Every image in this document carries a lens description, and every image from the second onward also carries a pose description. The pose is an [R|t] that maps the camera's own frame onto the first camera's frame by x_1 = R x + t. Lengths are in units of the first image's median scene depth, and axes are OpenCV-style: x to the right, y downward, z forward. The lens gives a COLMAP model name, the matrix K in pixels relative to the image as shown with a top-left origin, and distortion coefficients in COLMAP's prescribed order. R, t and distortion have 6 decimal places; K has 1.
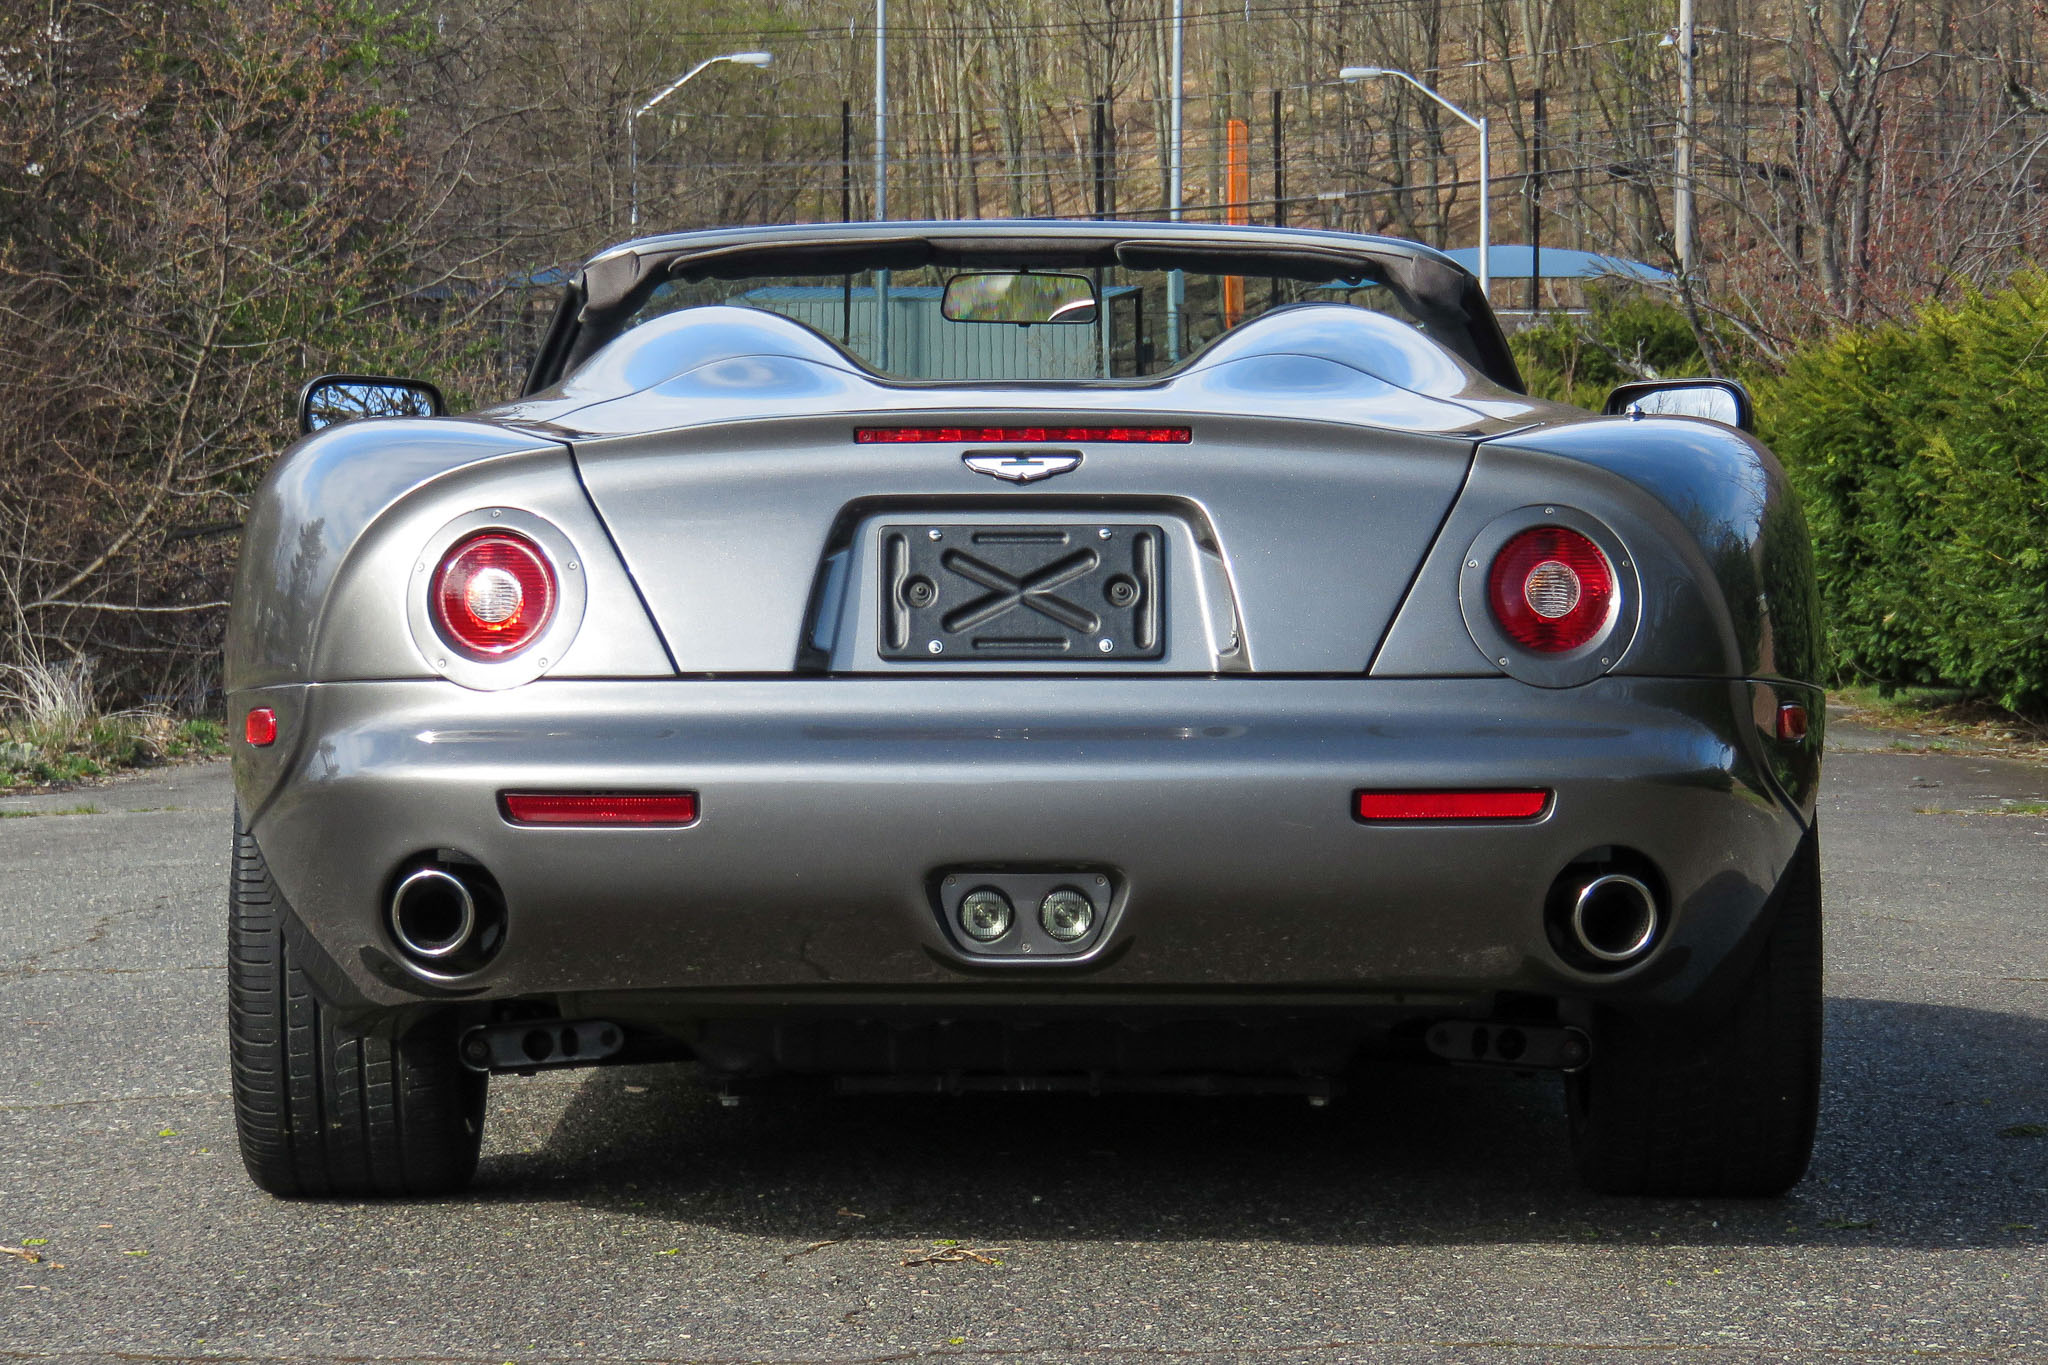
lens RADIAL K [[5832.5, 0, 1024.0], [0, 5832.5, 682.5], [0, 0, 1]] dist [-0.026612, -0.449318]
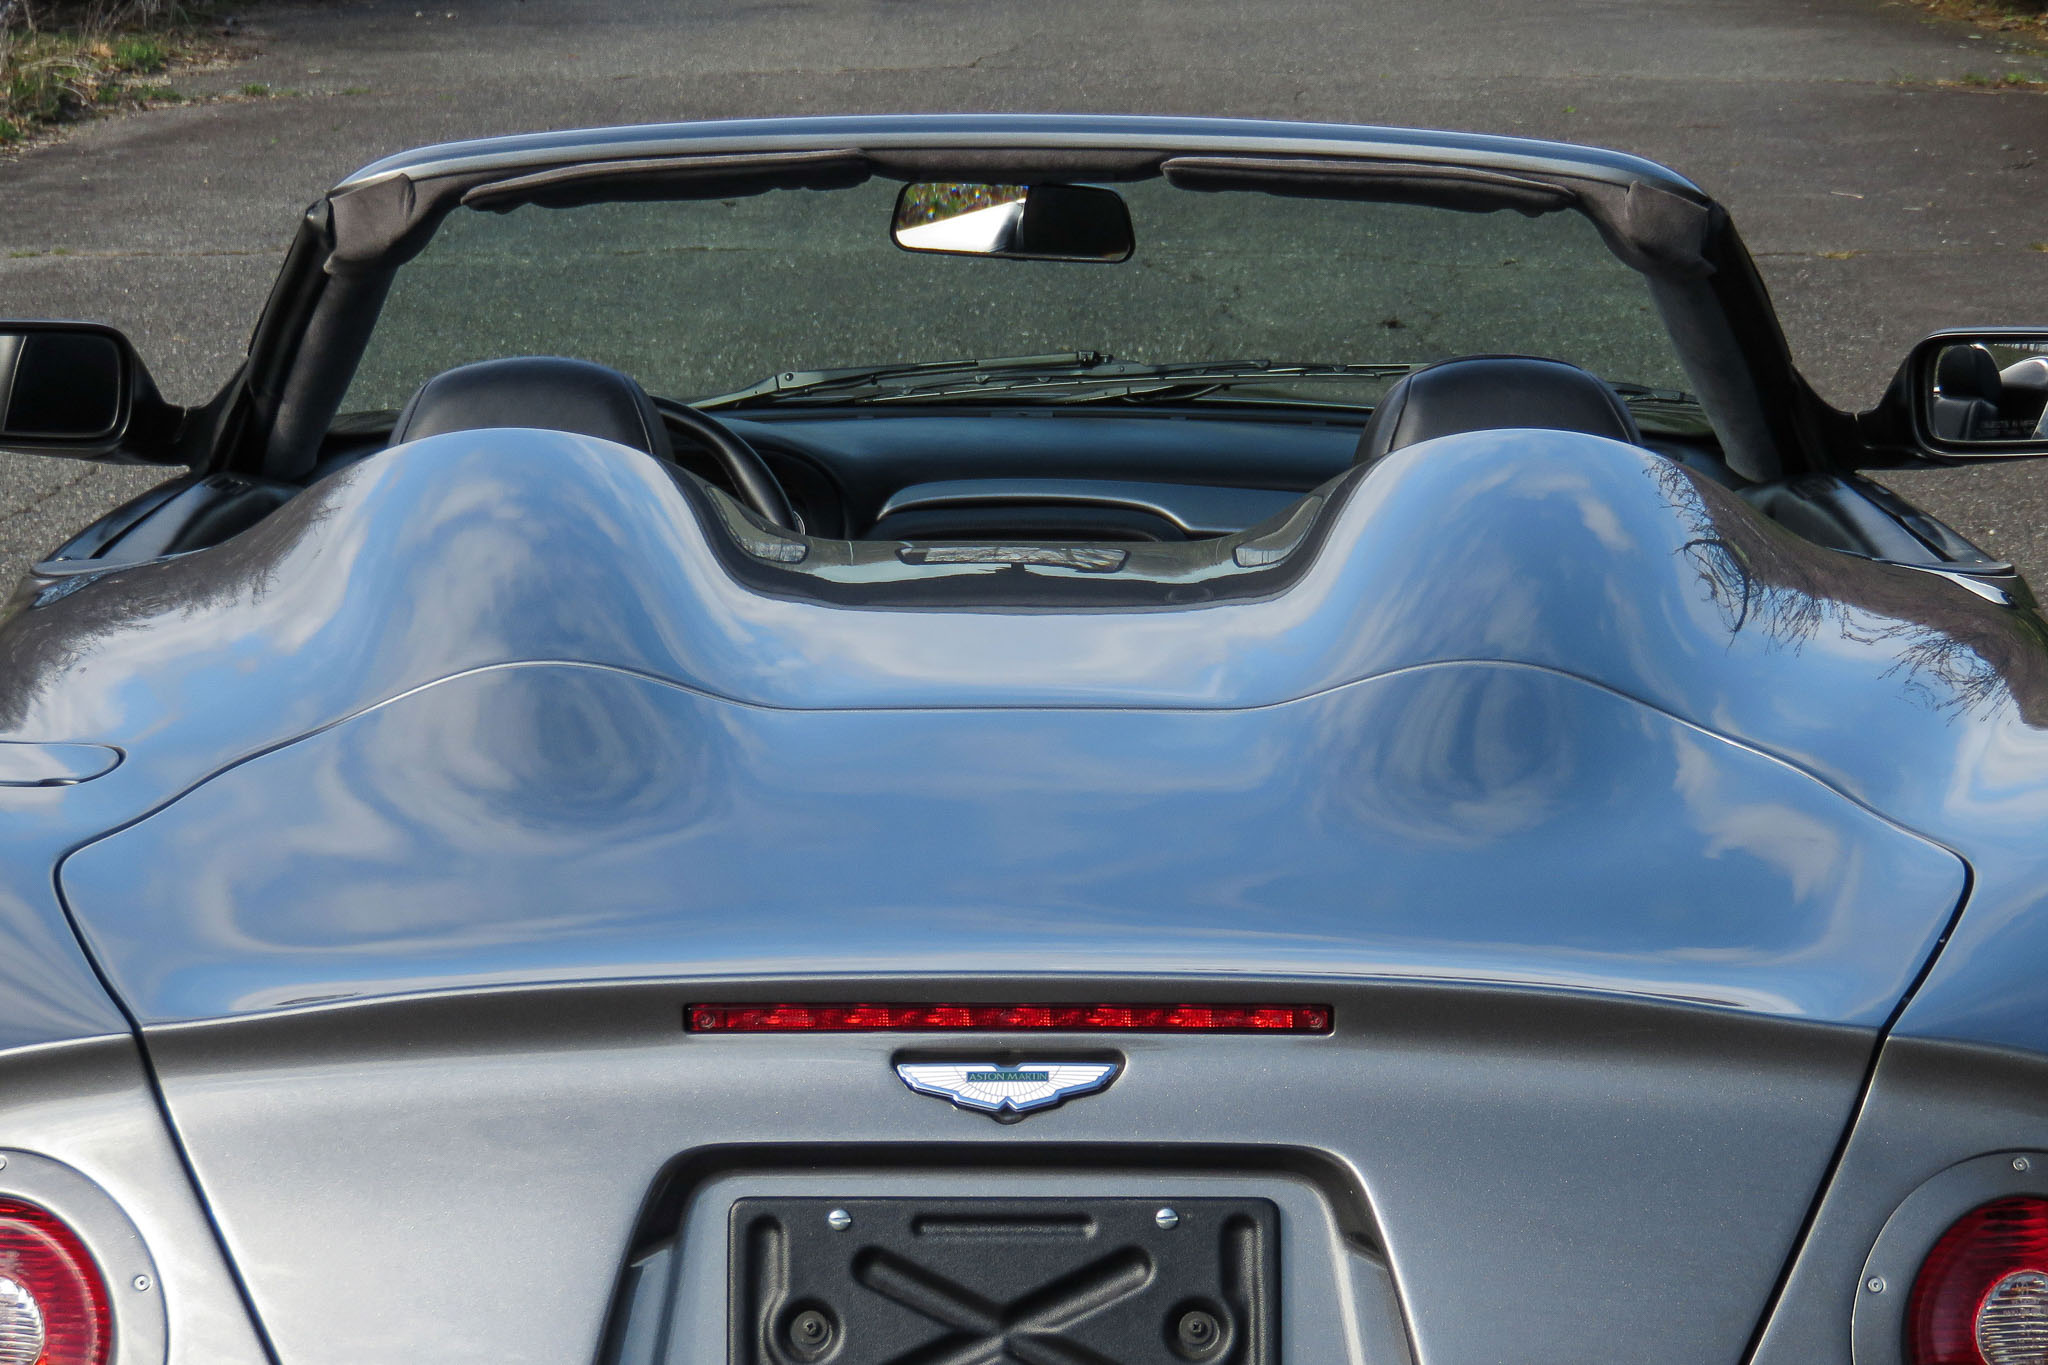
lens RADIAL K [[5975.1, 0, 1024.0], [0, 5975.1, 682.5], [0, 0, 1]] dist [-0.019668, -0.142751]
pose [[0.999999, 0.000809, -0.000715, 0.001533], [-0.000712, 0.992053, 0.125818, -0.139592], [0.000811, -0.125817, 0.992053, 0.478182]]
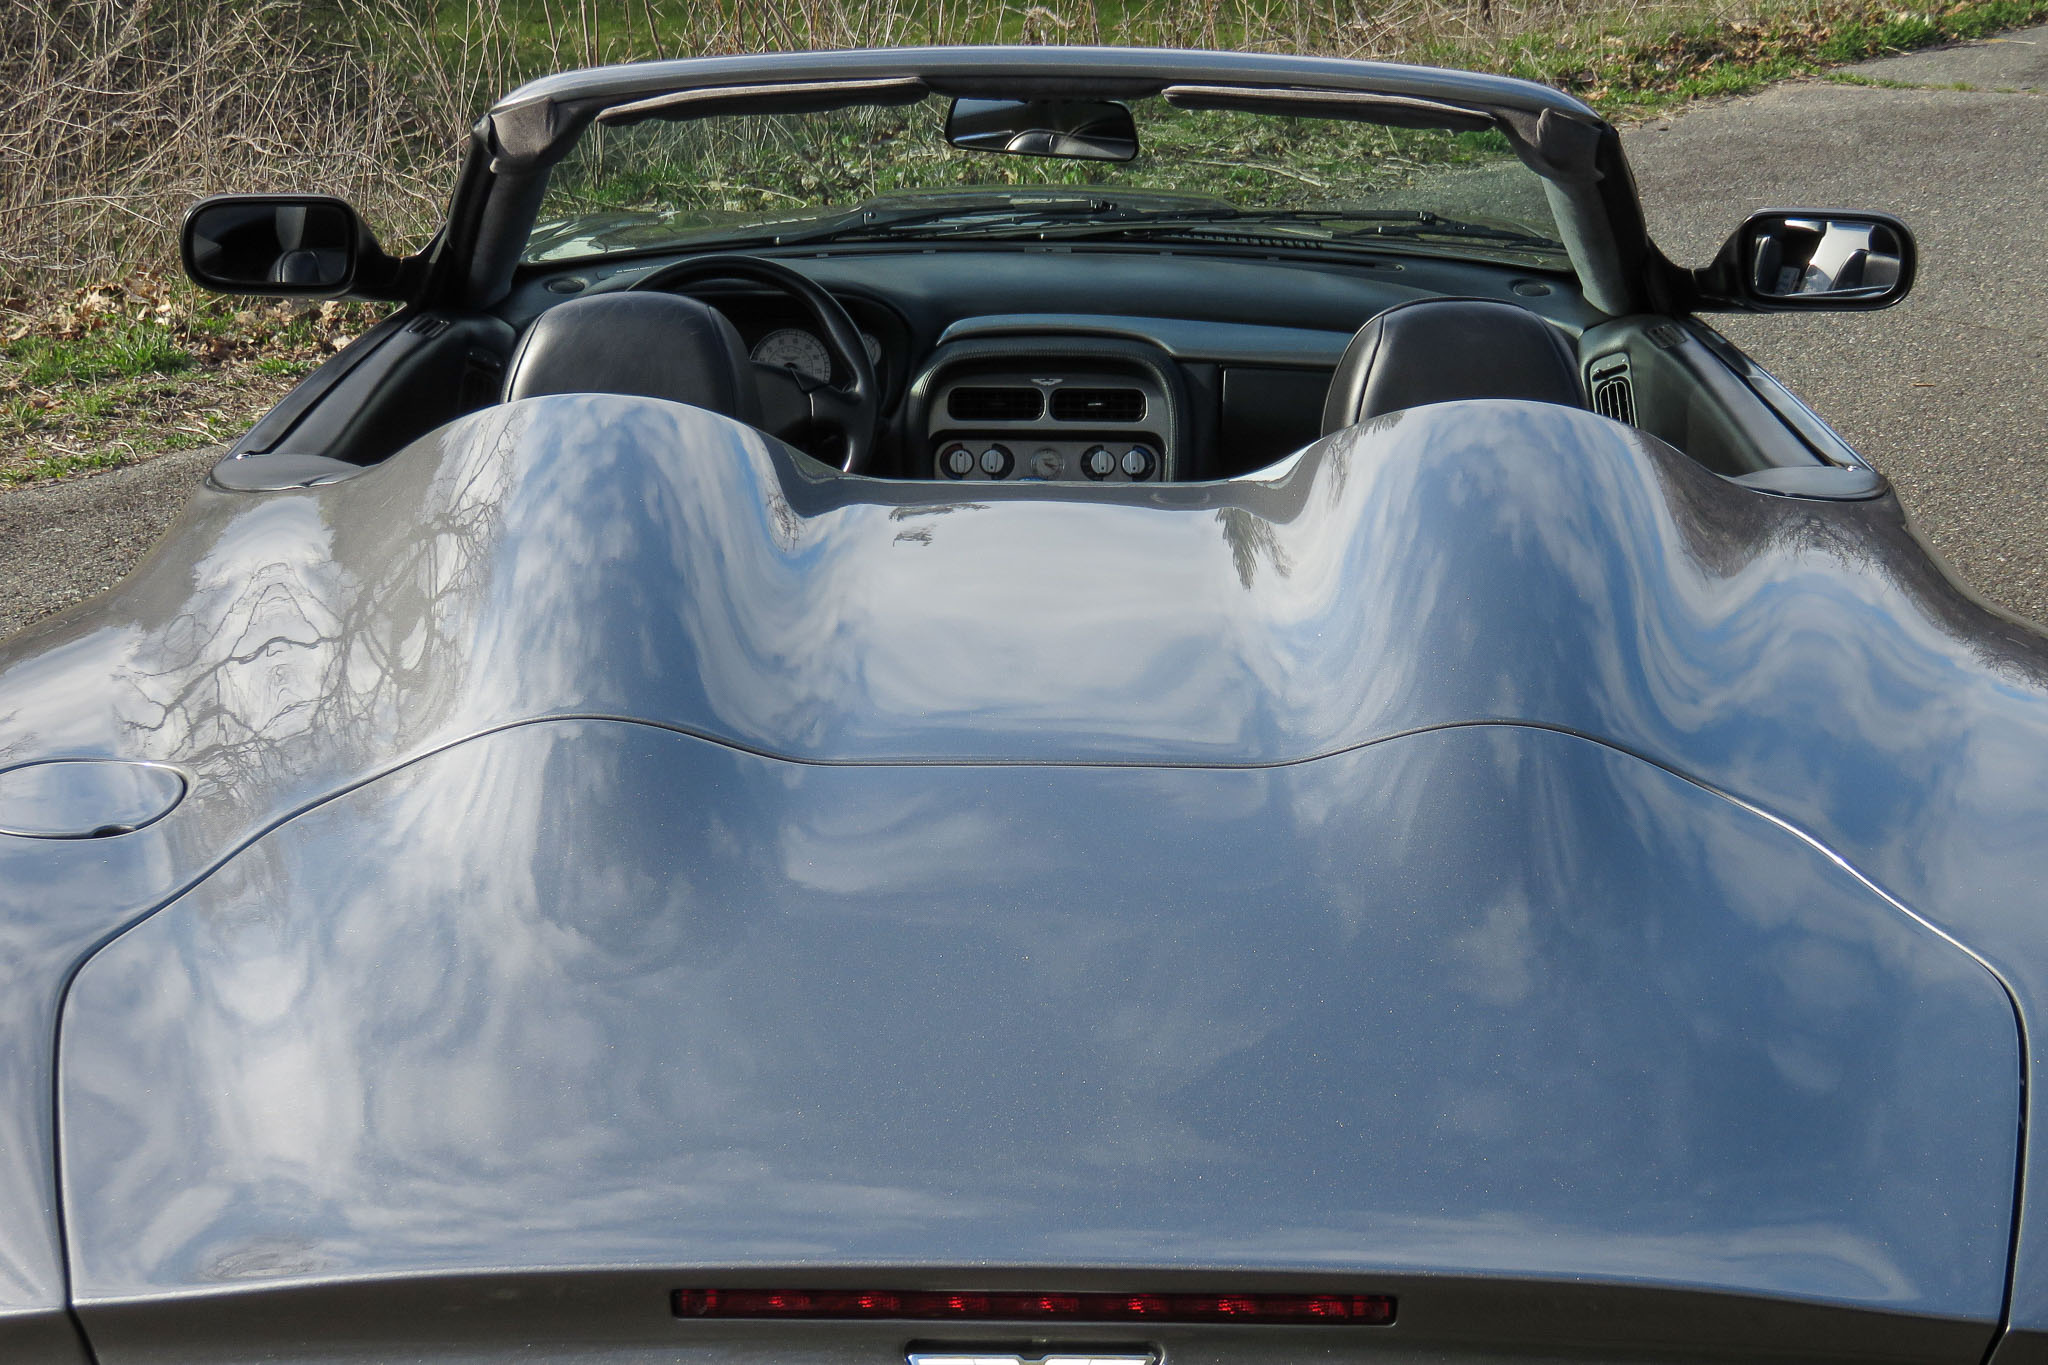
lens RADIAL K [[3277.6, 0, 1024.0], [0, 3277.6, 682.5], [0, 0, 1]] dist [-0.035352, -0.066971]
pose [[0.999963, 0.005546, -0.006640, 0.000555], [-0.003570, 0.963639, 0.267182, -0.160555], [0.007880, -0.267149, 0.963623, 0.764897]]
